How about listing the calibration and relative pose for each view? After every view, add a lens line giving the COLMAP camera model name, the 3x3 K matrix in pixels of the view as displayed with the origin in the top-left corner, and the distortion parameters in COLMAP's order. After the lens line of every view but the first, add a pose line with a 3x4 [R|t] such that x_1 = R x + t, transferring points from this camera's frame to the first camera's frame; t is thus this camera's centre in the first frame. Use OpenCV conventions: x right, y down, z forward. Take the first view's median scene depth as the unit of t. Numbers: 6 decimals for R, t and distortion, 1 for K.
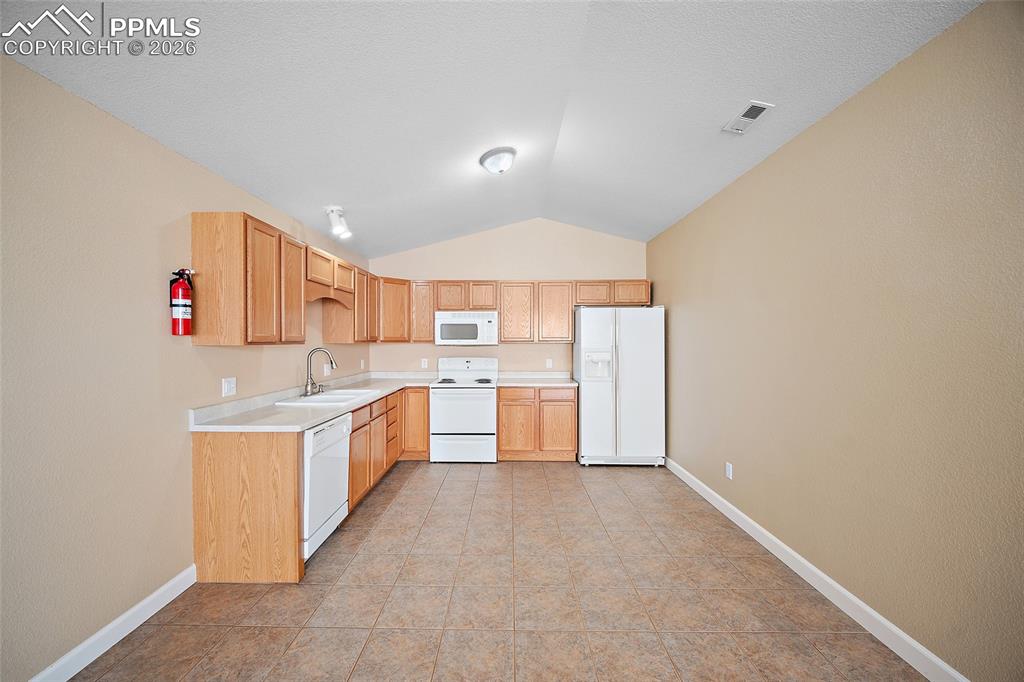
lens RADIAL K [[406.9, 0, 509.4], [0, 406.9, 344.7], [0, 0, 1]] dist [-0.001659, -0.000628]
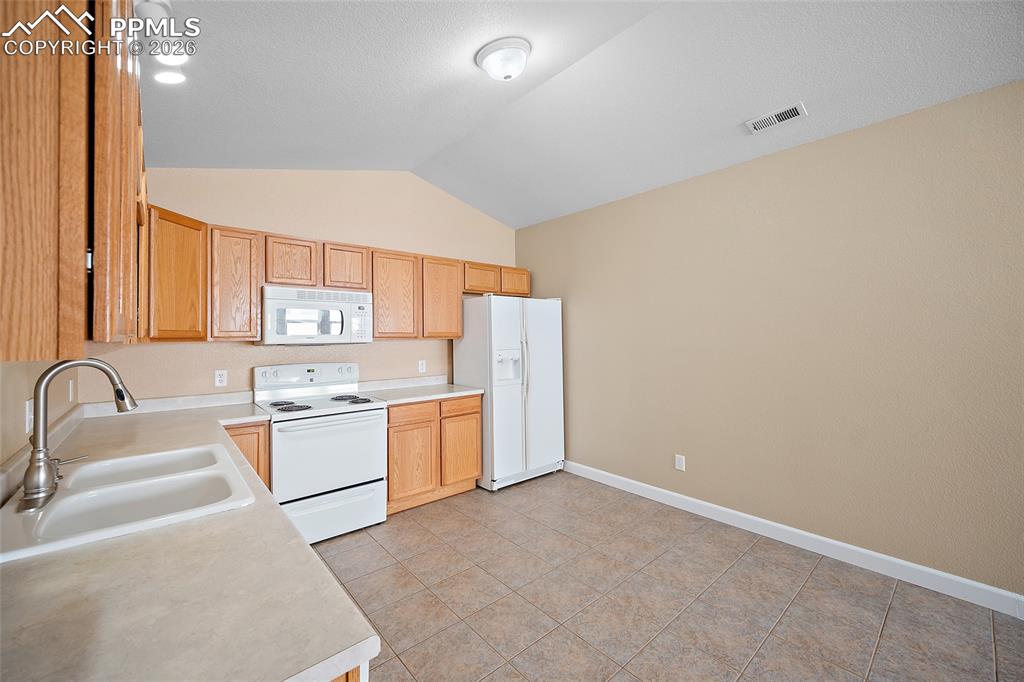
lens RADIAL K [[406.9, 0, 512.2], [0, 406.9, 333.4], [0, 0, 1]] dist [-0.001659, -0.000628]
pose [[0.746745, 0.000649, 0.665111, -0.326101], [0.012794, 0.999800, -0.015340, -0.002214], [-0.664988, 0.019964, 0.746587, 0.372362]]
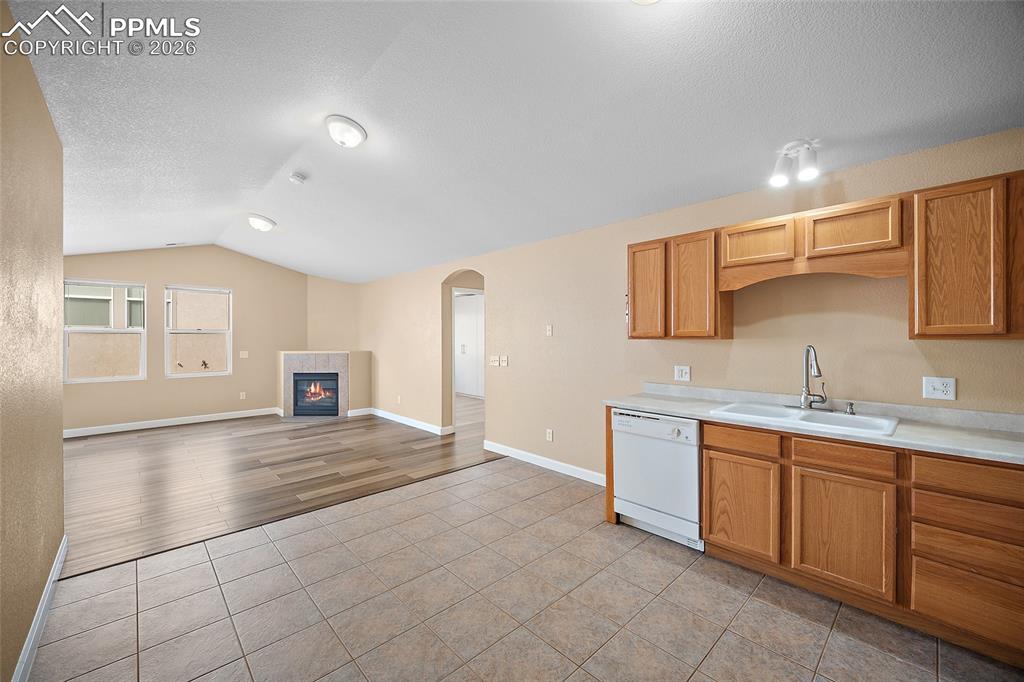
lens RADIAL K [[406.9, 0, 504.1], [0, 406.9, 336.9], [0, 0, 1]] dist [-0.001659, -0.000628]
pose [[-0.736591, 0.002707, -0.676333, 0.317664], [-0.003692, 0.999961, 0.008024, -0.008303], [0.676328, 0.008407, -0.736552, 0.903815]]
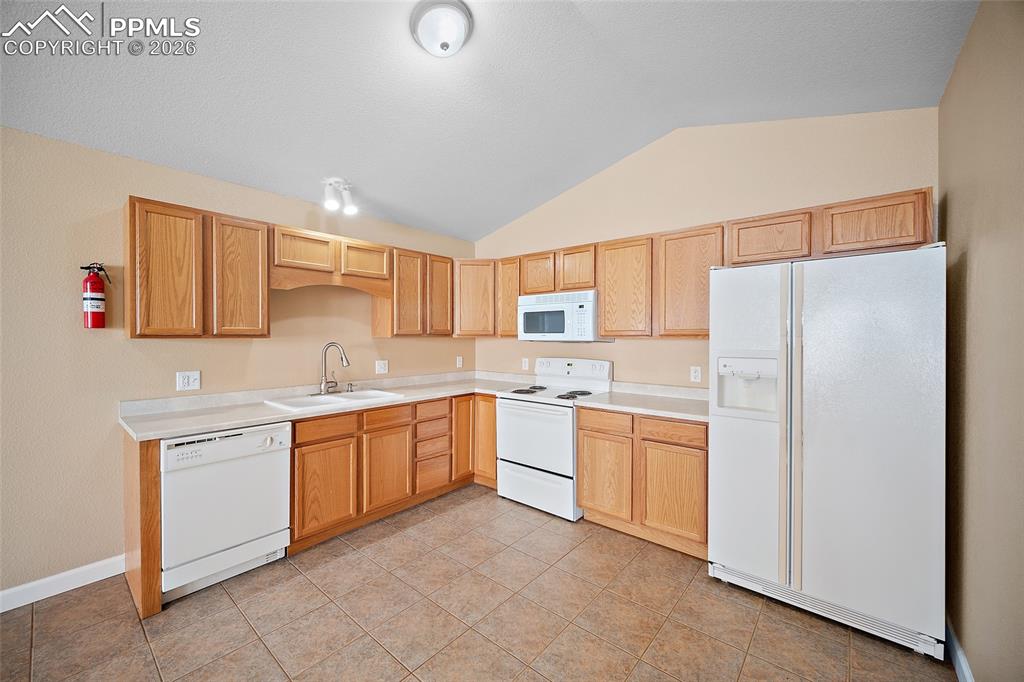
lens RADIAL K [[406.9, 0, 504.1], [0, 406.9, 338.6], [0, 0, 1]] dist [-0.001659, -0.000628]
pose [[0.756474, 0.004573, -0.654007, 0.313765], [-0.007804, 0.999967, -0.002034, -0.001346], [0.653977, 0.006642, 0.756485, 0.442413]]
